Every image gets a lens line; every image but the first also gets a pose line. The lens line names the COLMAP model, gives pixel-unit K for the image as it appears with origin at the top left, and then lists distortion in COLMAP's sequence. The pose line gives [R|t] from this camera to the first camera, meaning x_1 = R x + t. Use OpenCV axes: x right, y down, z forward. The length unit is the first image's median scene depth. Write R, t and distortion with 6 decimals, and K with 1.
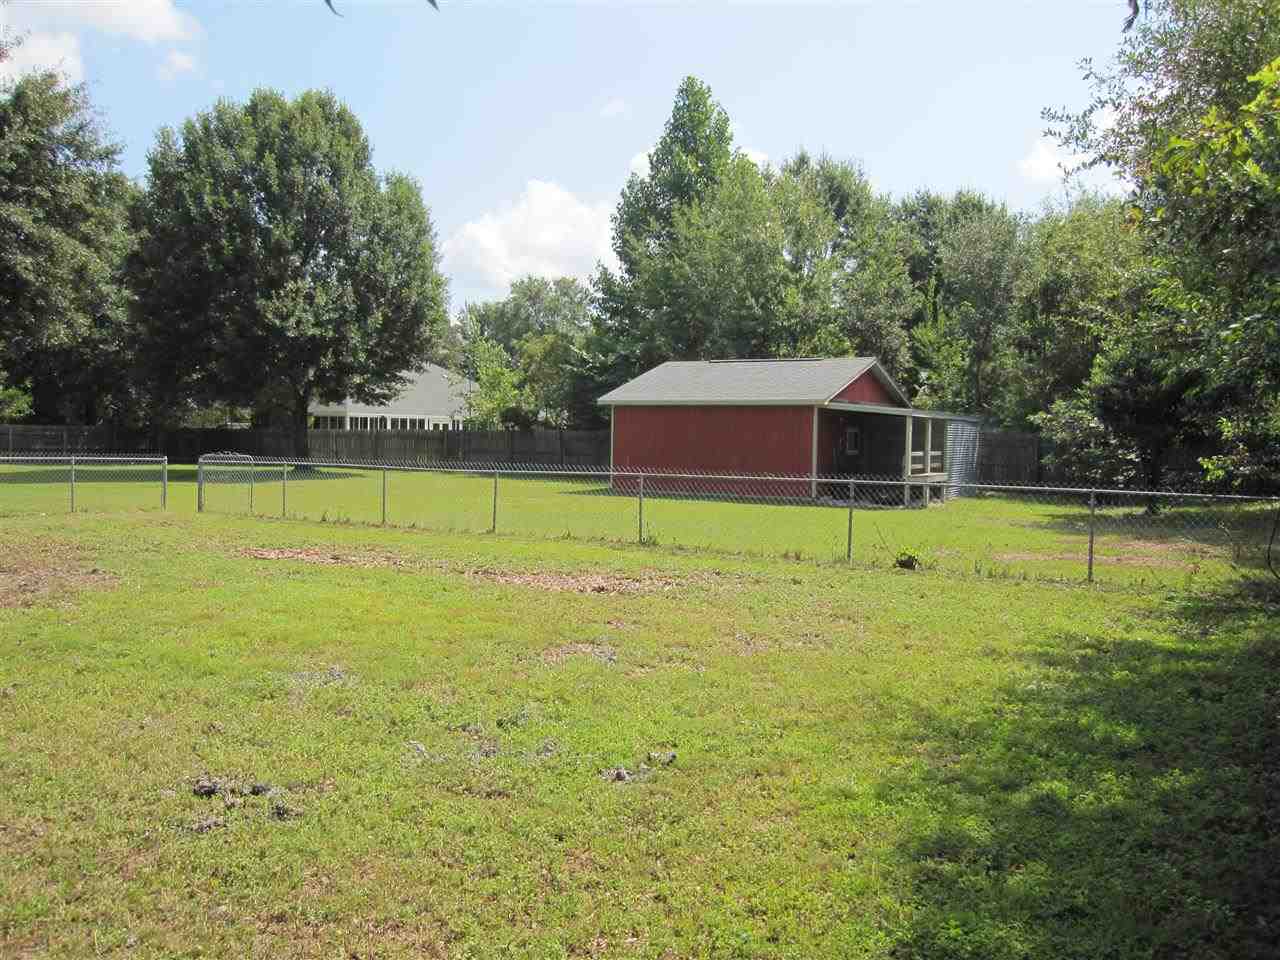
lens RADIAL K [[1052.8, 0, 640.0], [0, 1052.8, 480.0], [0, 0, 1]] dist [-0.050601, 0.007381]
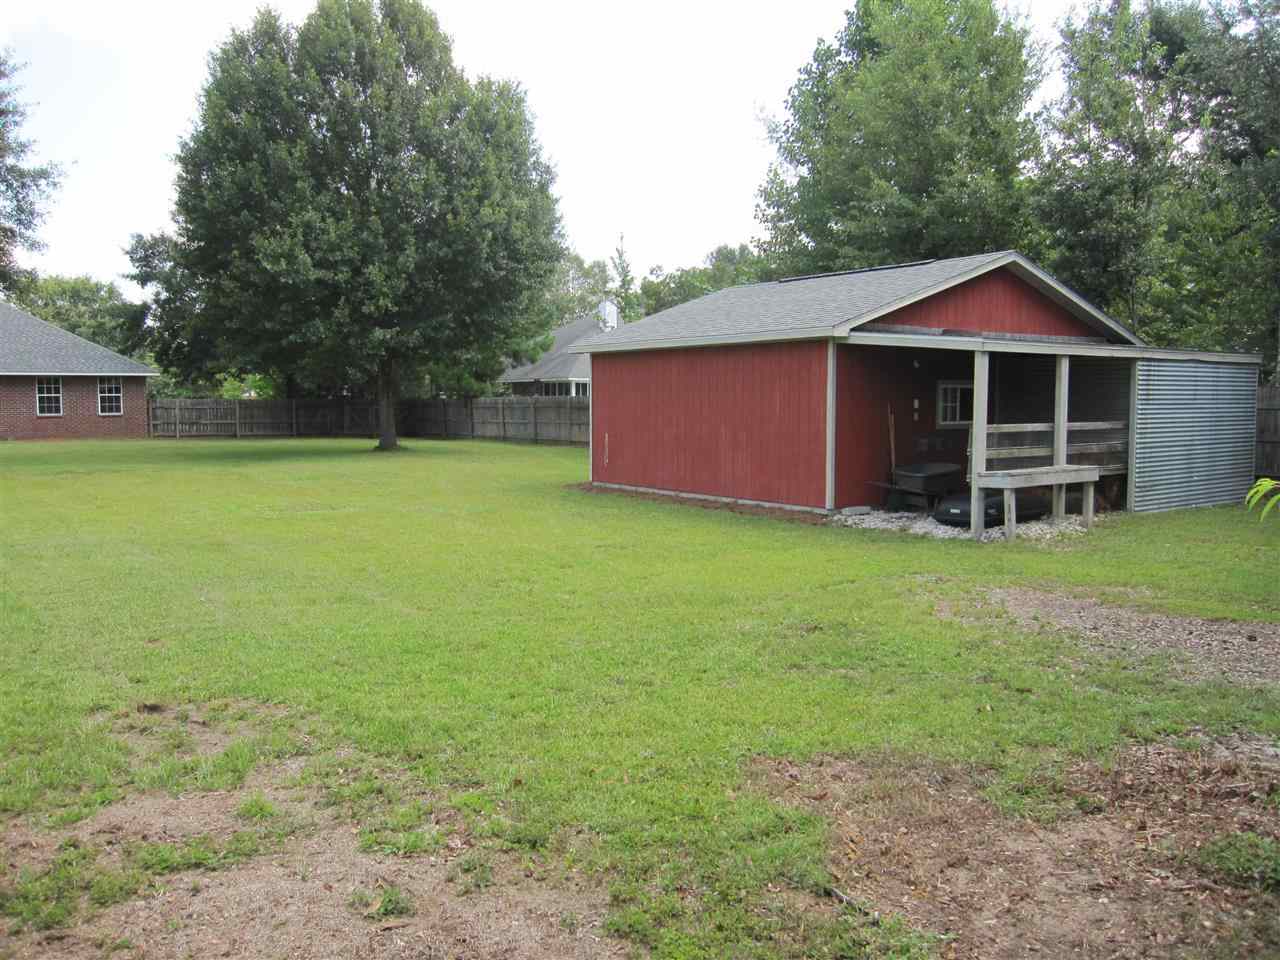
lens RADIAL K [[1049.5, 0, 638.4], [0, 1049.5, 425.6], [0, 0, 1]] dist [0.004509, 0.004132]
pose [[0.915107, -0.007881, -0.403134, 0.221633], [0.000475, 0.999829, -0.018469, -0.012421], [0.403211, 0.016710, 0.914955, 0.357706]]
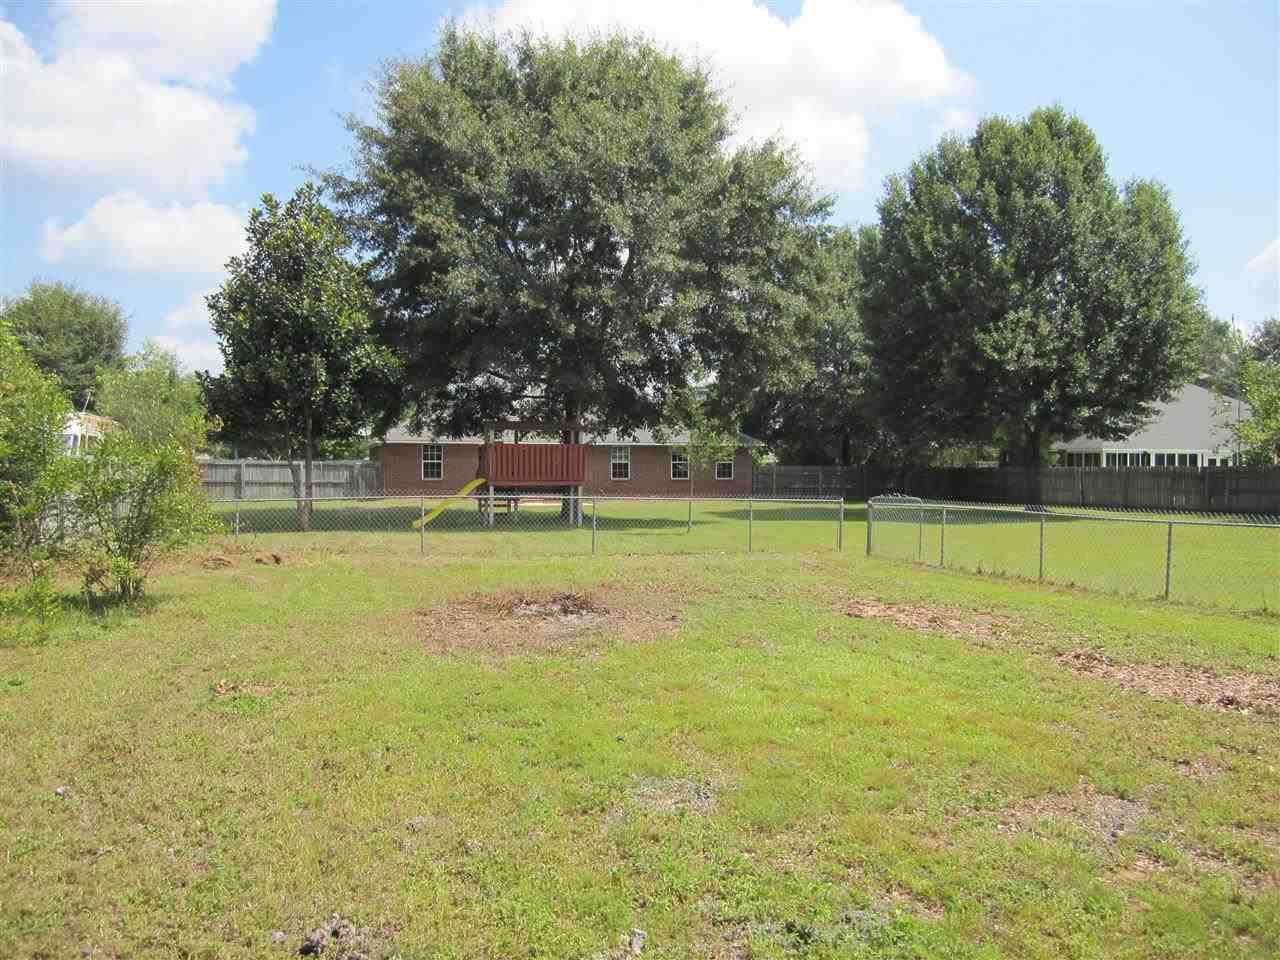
lens RADIAL K [[1052.8, 0, 640.0], [0, 1052.8, 480.0], [0, 0, 1]] dist [-0.050601, 0.007381]
pose [[0.750971, -0.003294, -0.660326, 0.036087], [-0.020376, 0.999396, -0.028159, -0.004177], [0.660020, 0.034601, 0.750451, 0.070268]]
